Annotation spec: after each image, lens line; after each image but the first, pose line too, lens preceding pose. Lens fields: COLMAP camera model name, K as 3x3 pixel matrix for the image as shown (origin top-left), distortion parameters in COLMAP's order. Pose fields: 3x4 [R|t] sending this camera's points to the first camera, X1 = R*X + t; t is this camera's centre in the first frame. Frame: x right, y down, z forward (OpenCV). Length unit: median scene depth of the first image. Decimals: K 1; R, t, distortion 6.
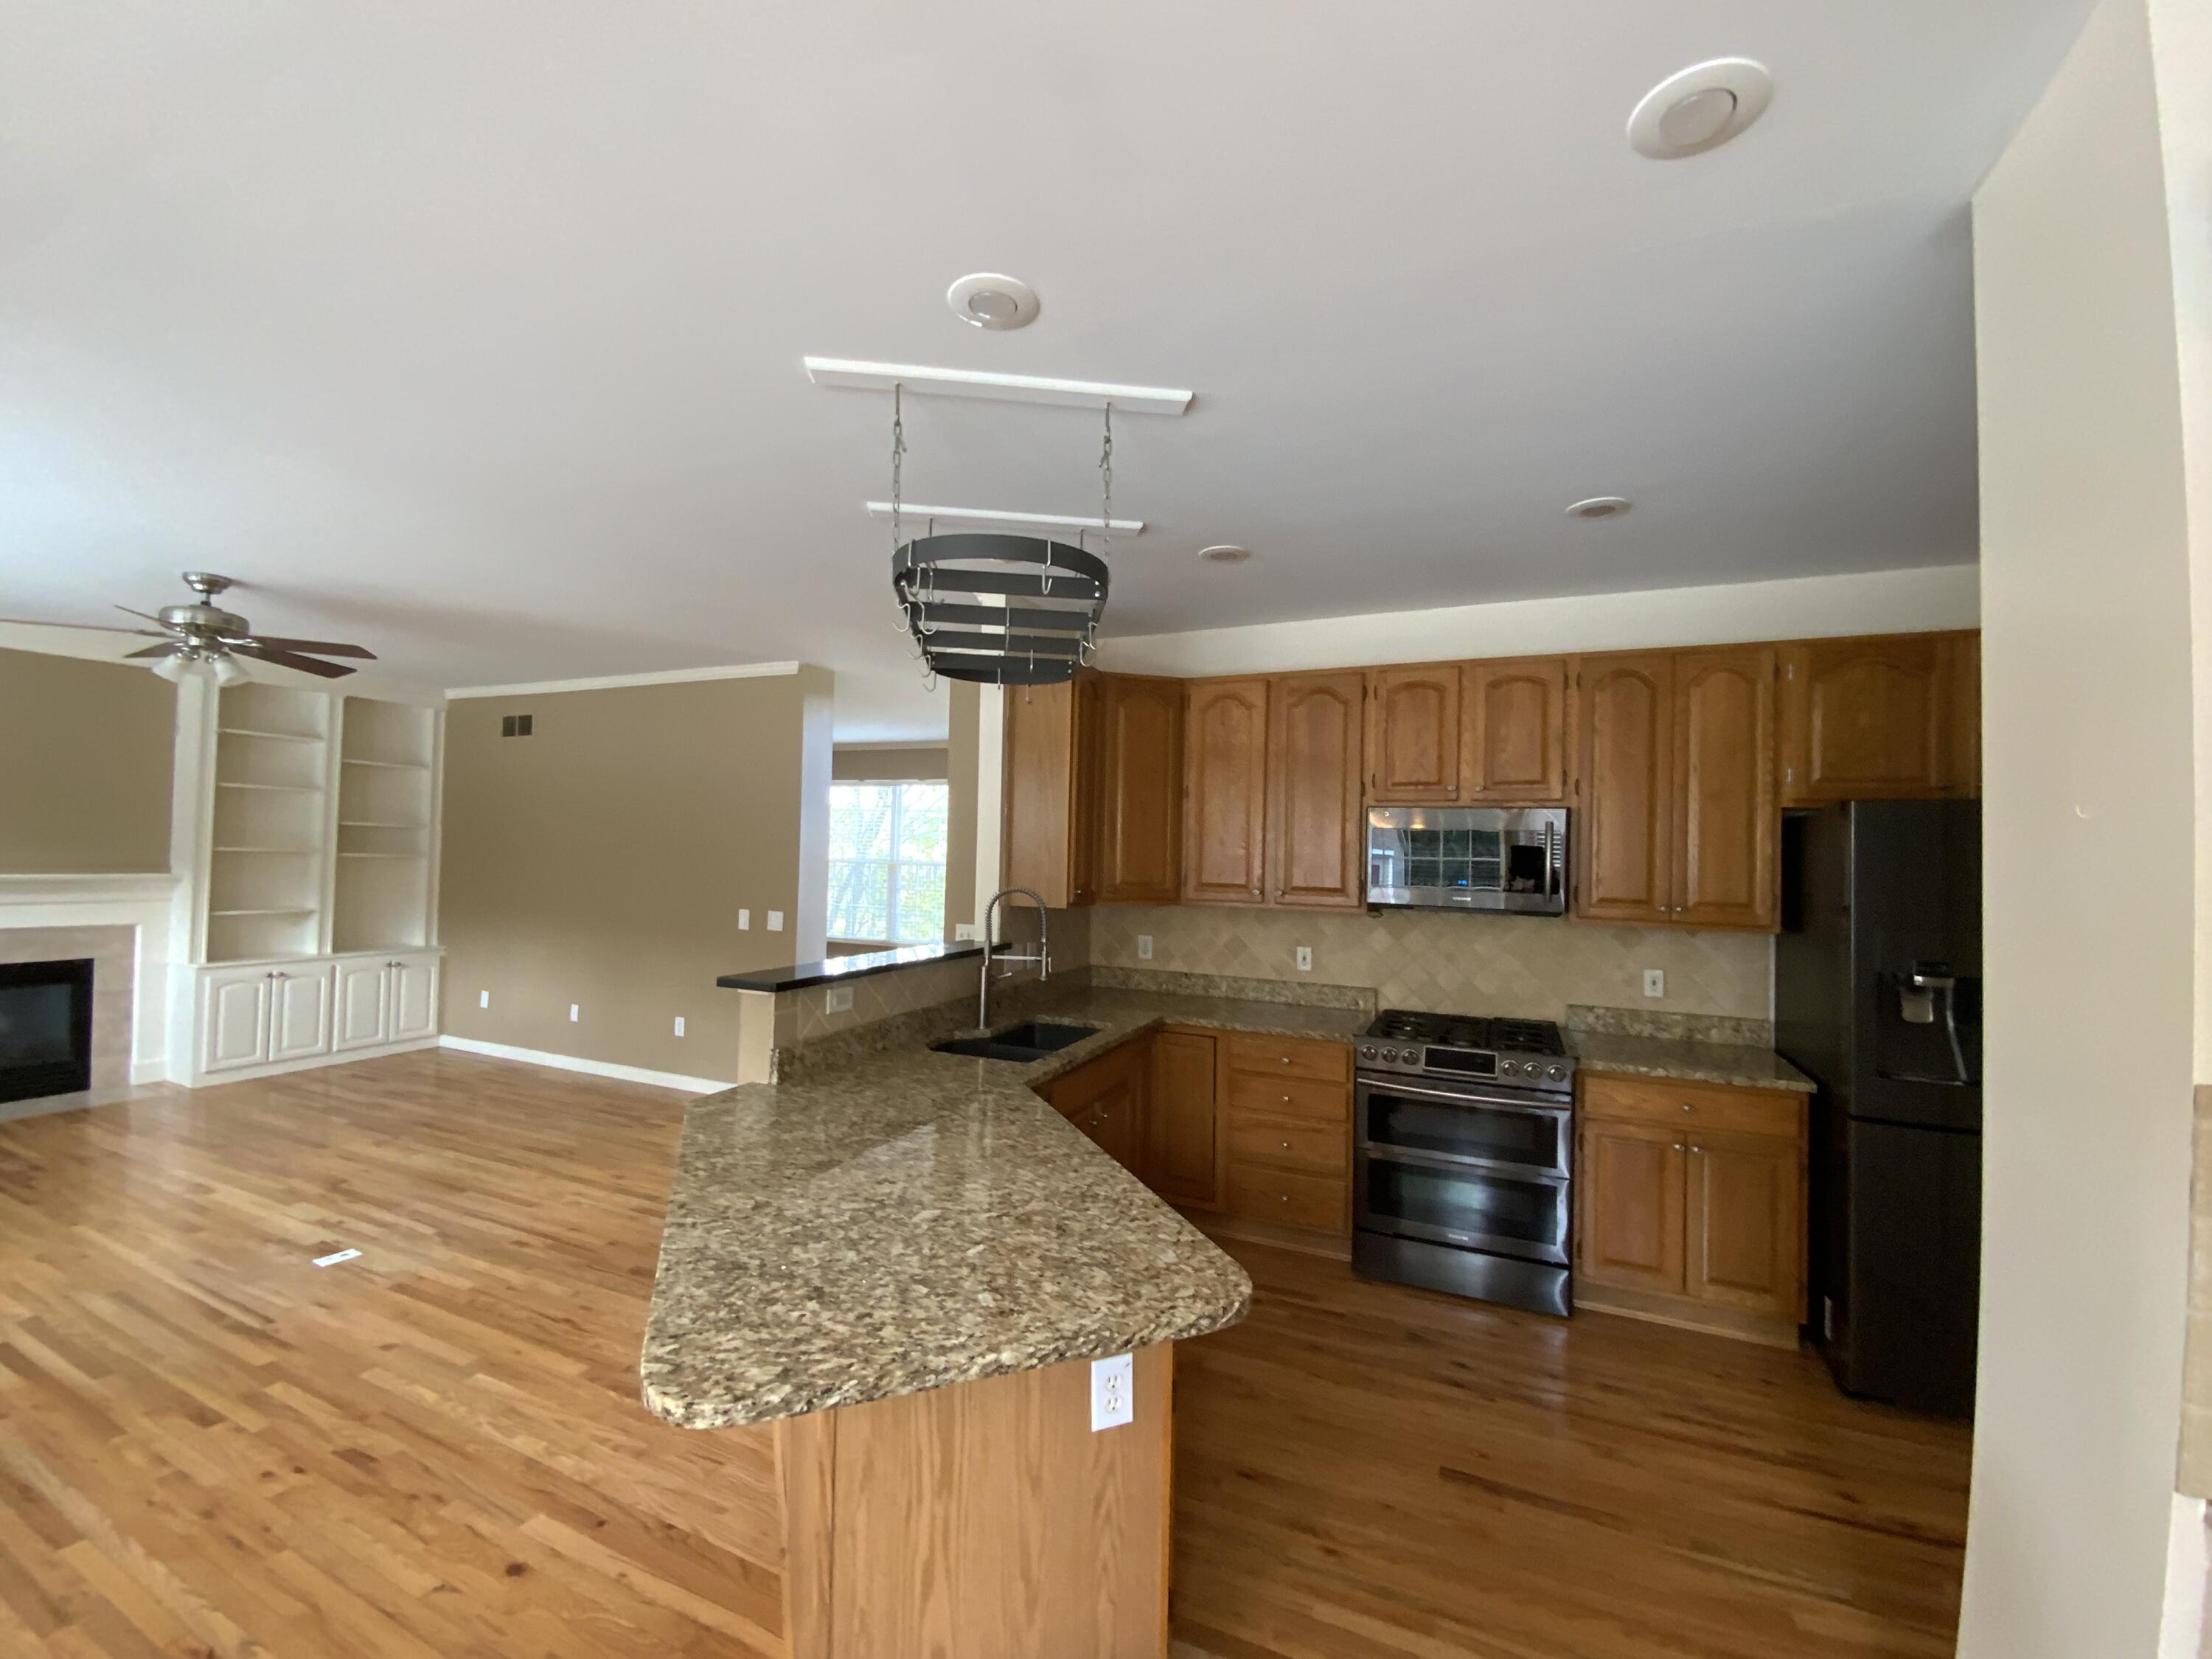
lens RADIAL K [[895.3, 0, 1106.0], [0, 895.3, 829.5], [0, 0, 1]] dist [0.020990, -0.016535]
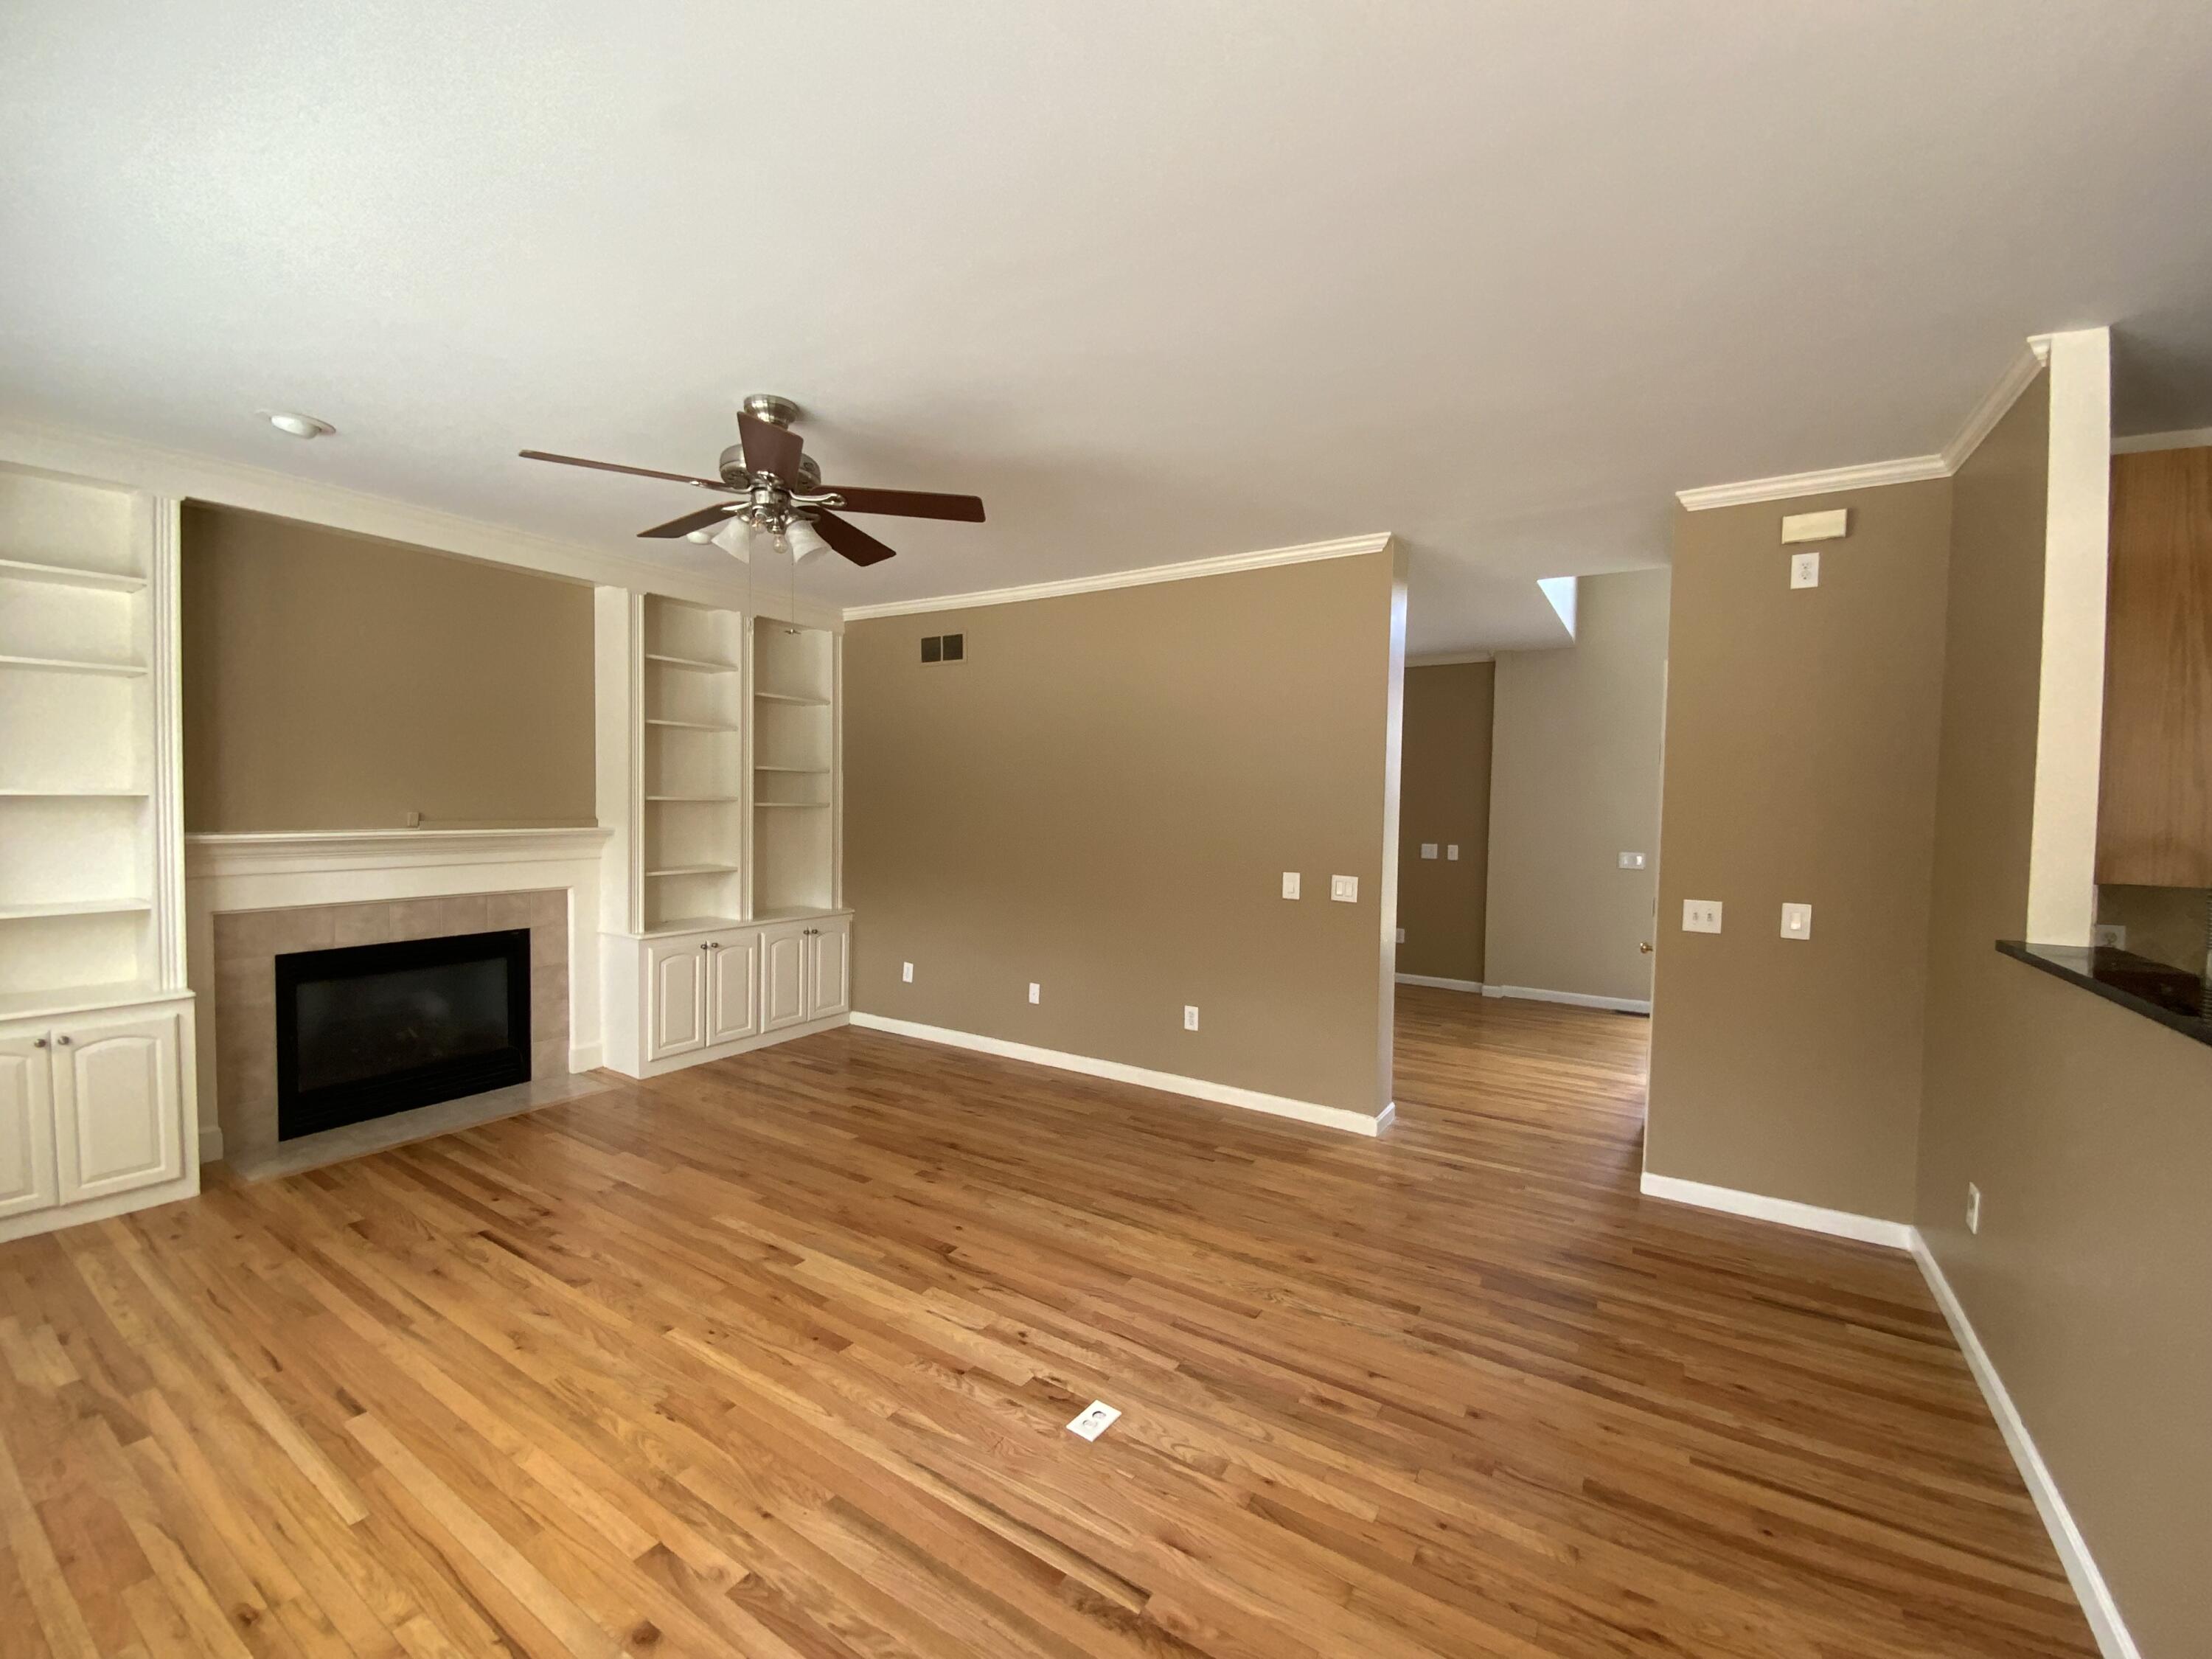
lens RADIAL K [[895.3, 0, 1106.0], [0, 895.3, 829.5], [0, 0, 1]] dist [0.020990, -0.016535]
pose [[0.989556, -0.001774, -0.144139, -0.593170], [0.009749, 0.998459, 0.054640, 0.012035], [0.143820, -0.055475, 0.988048, 0.303226]]
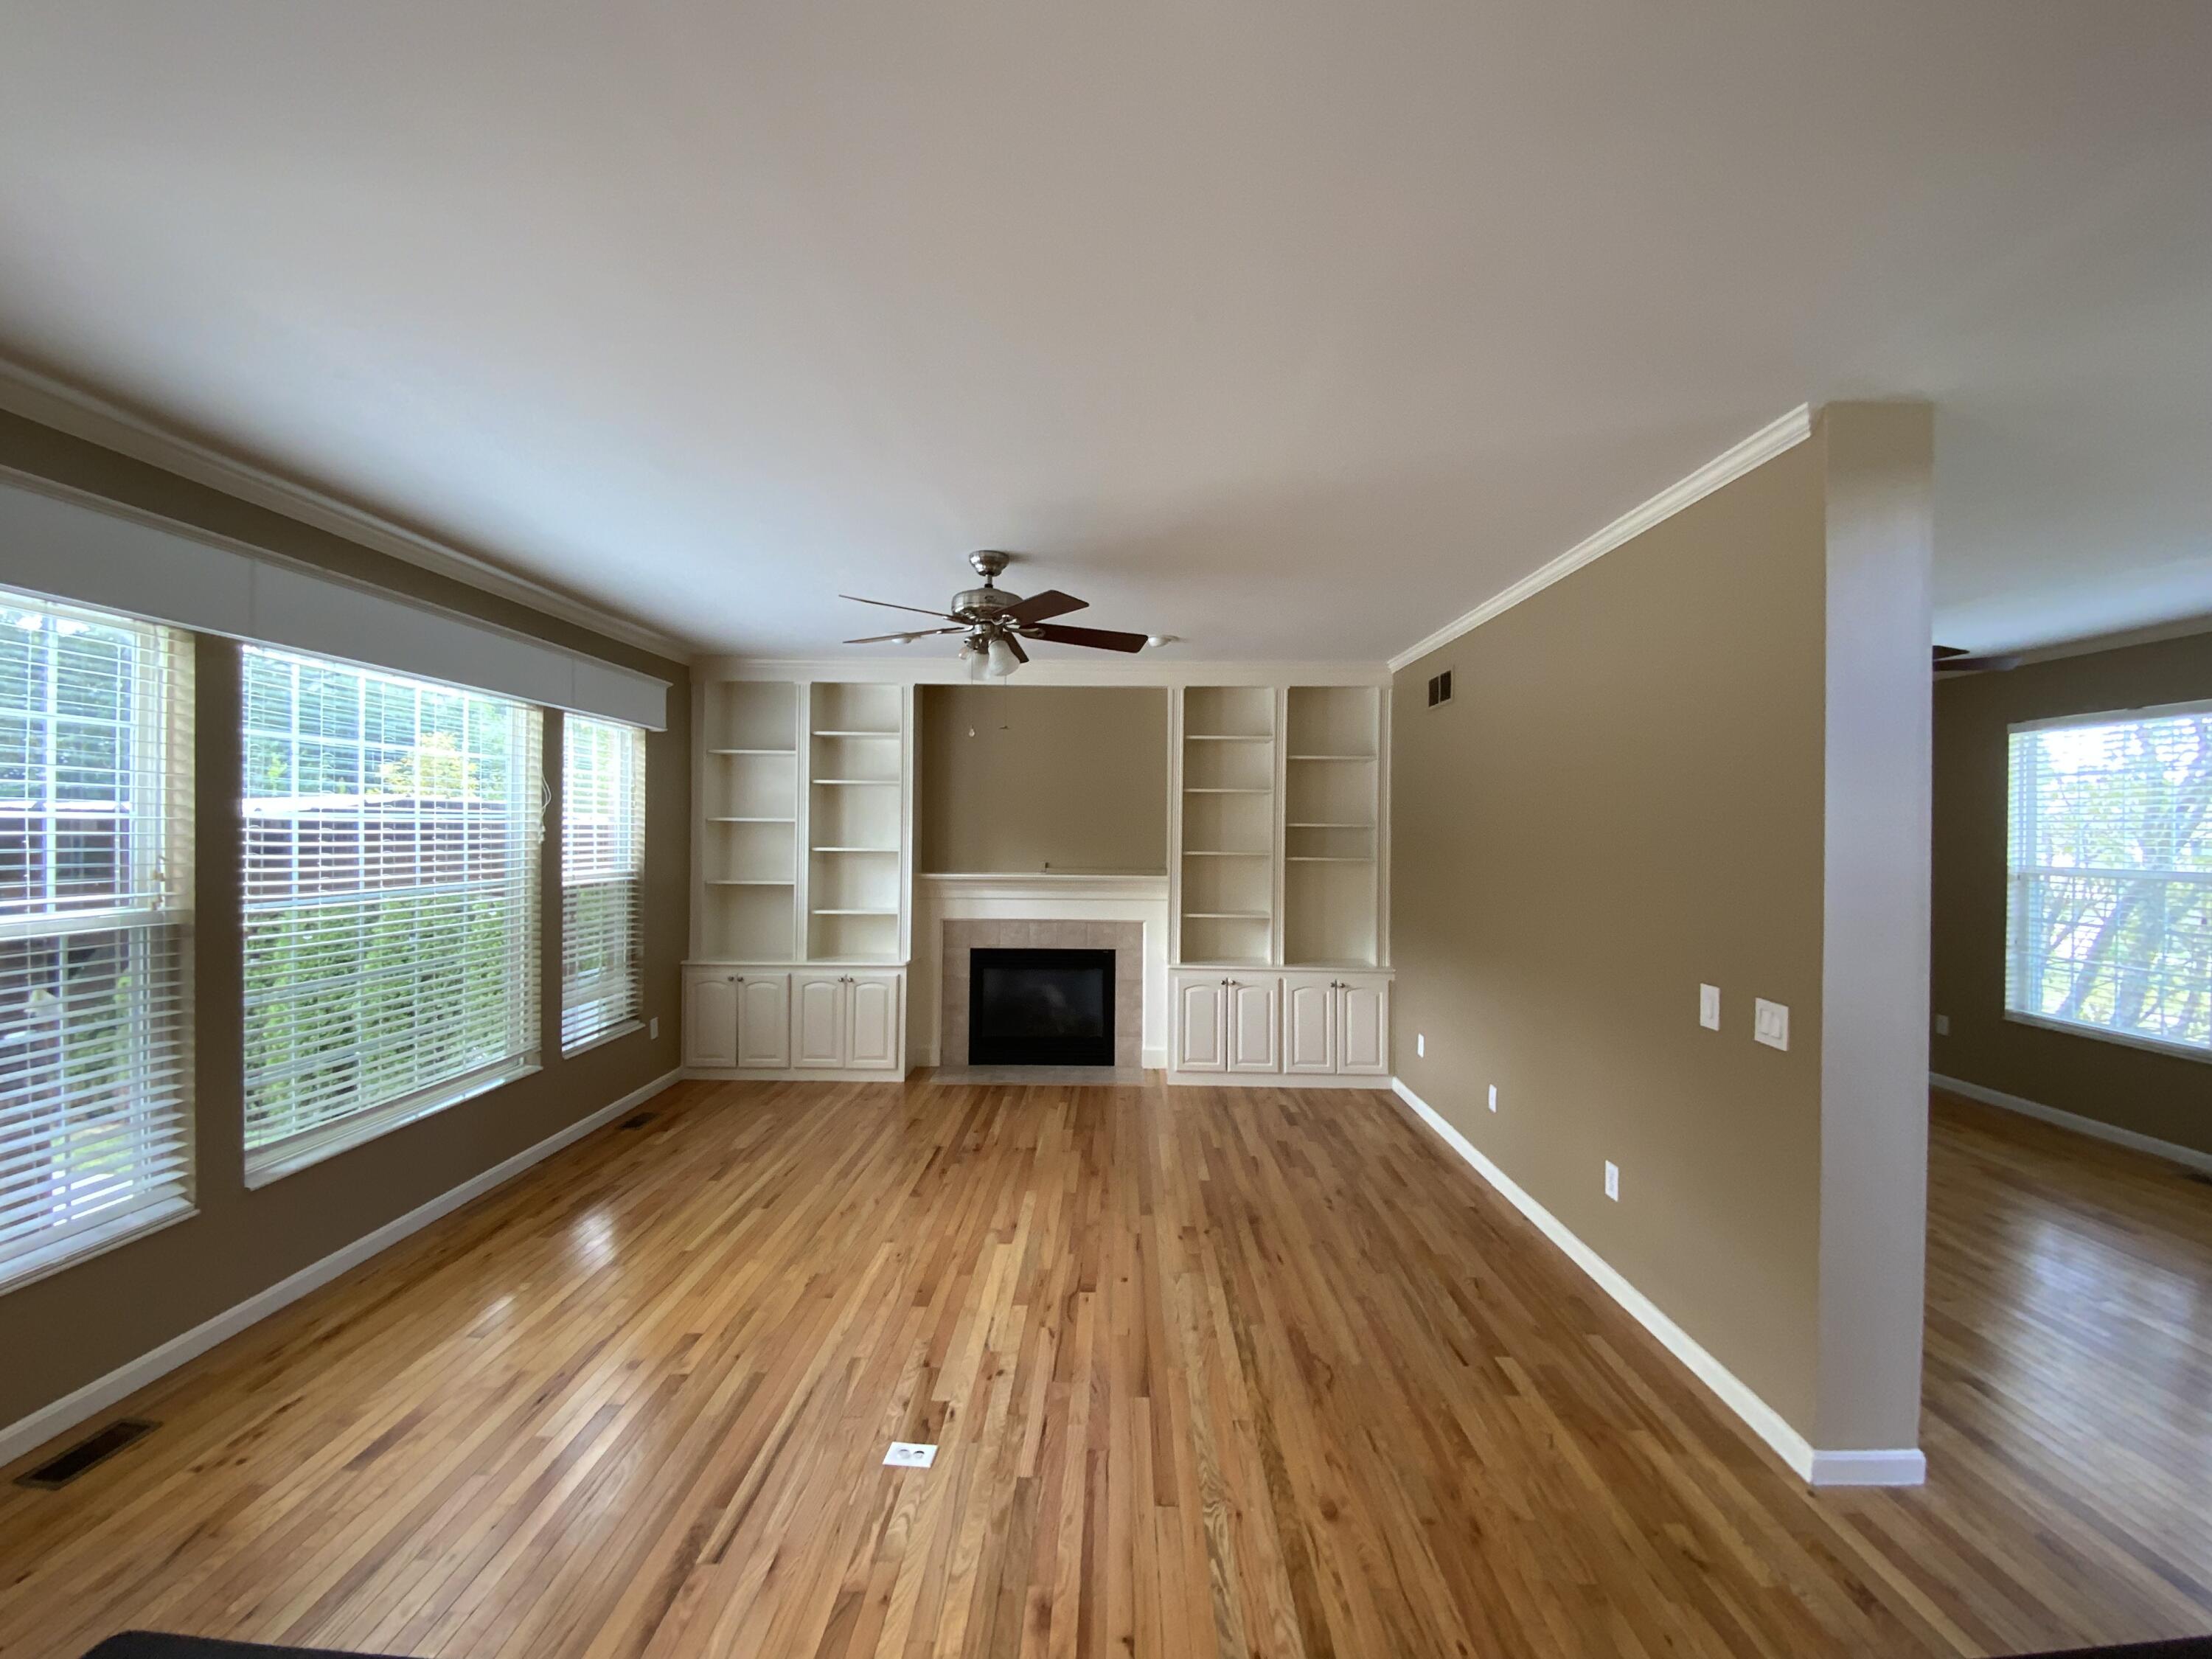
lens RADIAL K [[895.3, 0, 1106.0], [0, 895.3, 829.5], [0, 0, 1]] dist [0.020990, -0.016535]
pose [[0.397158, -0.019650, -0.917540, -0.120726], [0.020883, 0.999705, -0.012371, 0.007374], [0.917512, -0.014248, 0.397452, 0.687814]]
